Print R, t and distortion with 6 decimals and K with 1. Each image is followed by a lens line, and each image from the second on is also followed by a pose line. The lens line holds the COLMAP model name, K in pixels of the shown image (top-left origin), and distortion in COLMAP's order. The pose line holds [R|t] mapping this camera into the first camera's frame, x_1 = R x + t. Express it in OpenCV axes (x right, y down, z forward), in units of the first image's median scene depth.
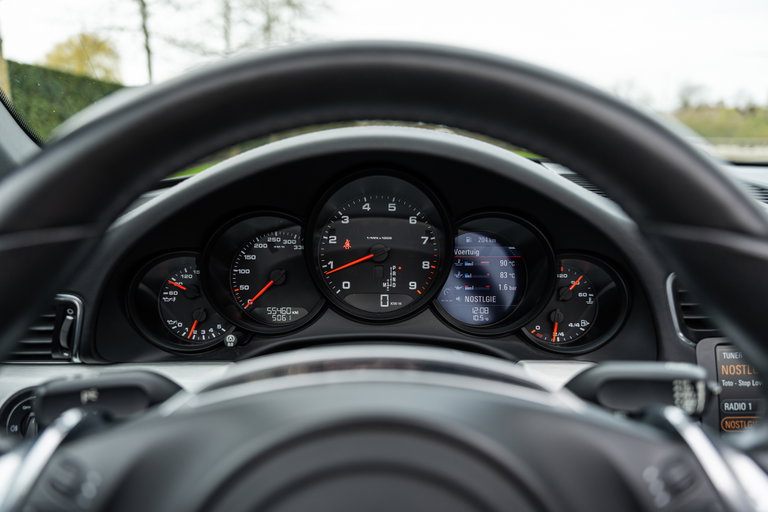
lens RADIAL K [[536.3, 0, 383.4], [0, 536.3, 256.3], [0, 0, 1]] dist [-0.002392, -0.000532]
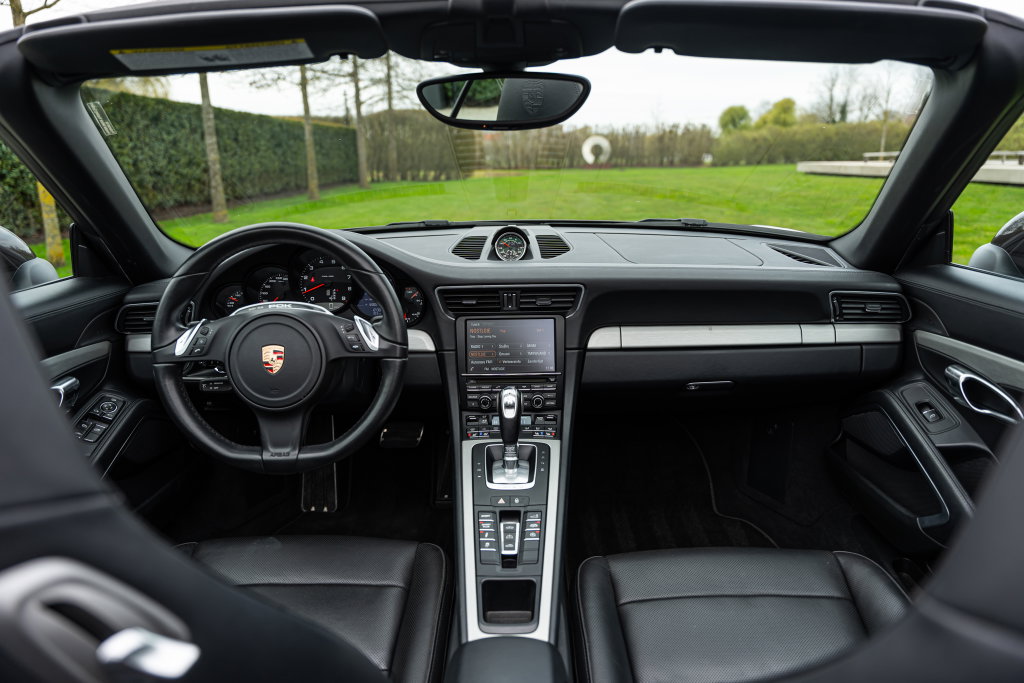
lens RADIAL K [[715.0, 0, 512.9], [0, 715.0, 340.2], [0, 0, 1]] dist [-0.002392, -0.000532]
pose [[0.999799, -0.016783, -0.010930, 0.756342], [0.017329, 0.998498, 0.051980, 0.084683], [0.010042, -0.052159, 0.998588, -1.843136]]
